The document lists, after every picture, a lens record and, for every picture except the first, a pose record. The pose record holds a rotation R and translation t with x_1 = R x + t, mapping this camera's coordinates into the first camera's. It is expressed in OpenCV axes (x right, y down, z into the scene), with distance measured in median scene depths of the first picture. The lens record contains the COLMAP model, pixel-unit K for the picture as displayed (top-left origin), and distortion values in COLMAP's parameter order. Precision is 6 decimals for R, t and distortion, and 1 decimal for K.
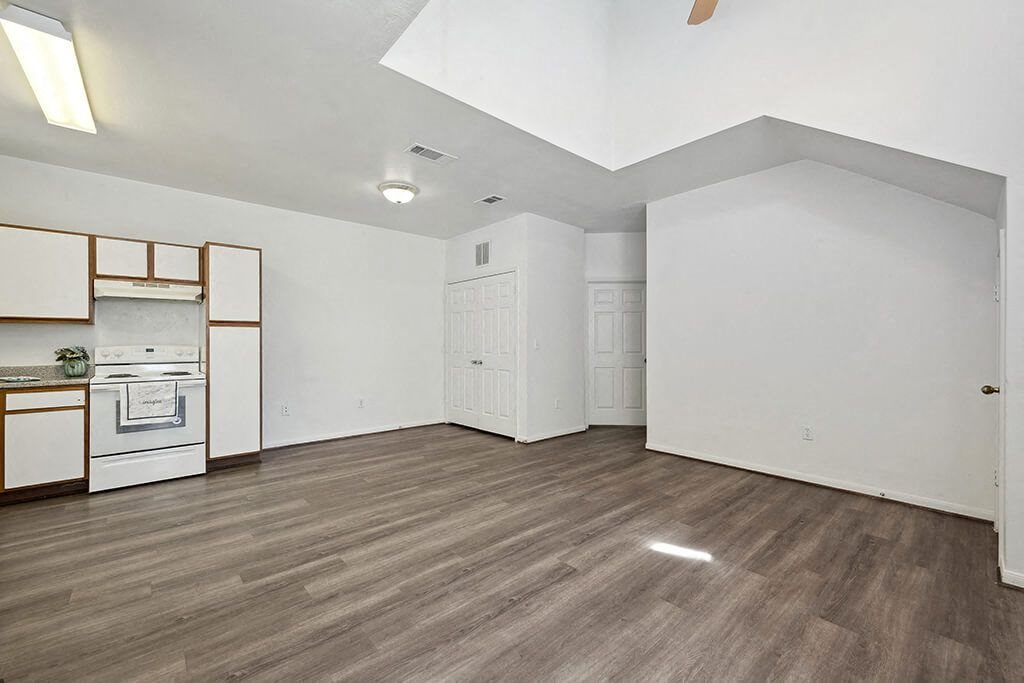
lens RADIAL K [[411.2, 0, 512.0], [0, 411.2, 341.5], [0, 0, 1]] dist [-0.000488, -0.000079]
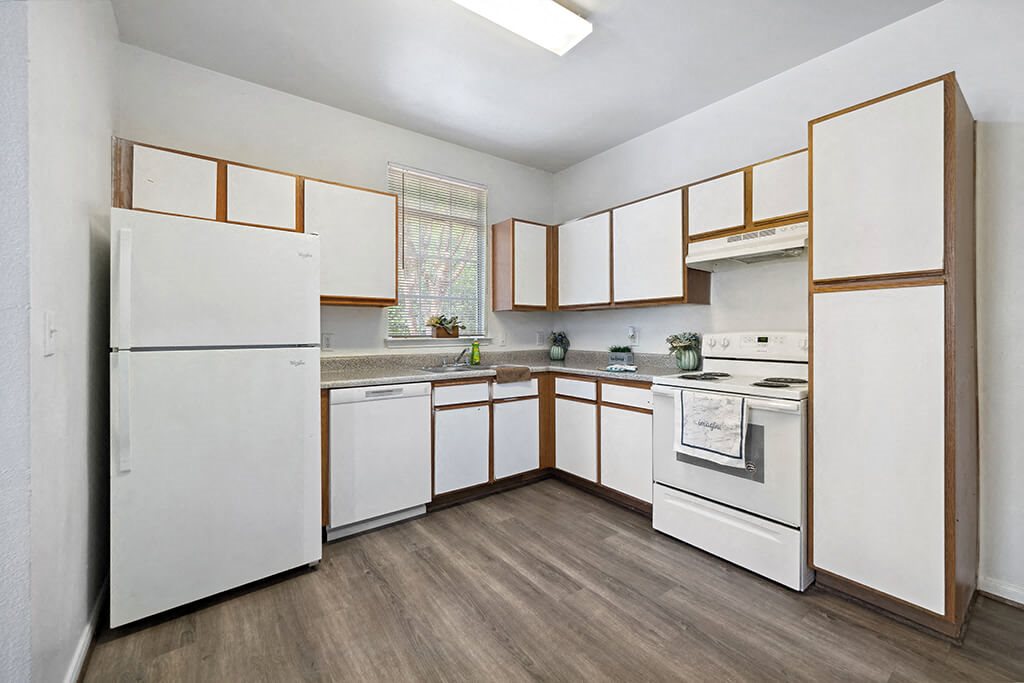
lens RADIAL K [[406.5, 0, 509.8], [0, 406.5, 331.0], [0, 0, 1]] dist [0.000165, 0.000033]
pose [[-0.089395, 0.001886, -0.995994, -0.238220], [0.008172, 0.999966, 0.001160, 0.004416], [0.995963, -0.008035, -0.089407, 0.725200]]
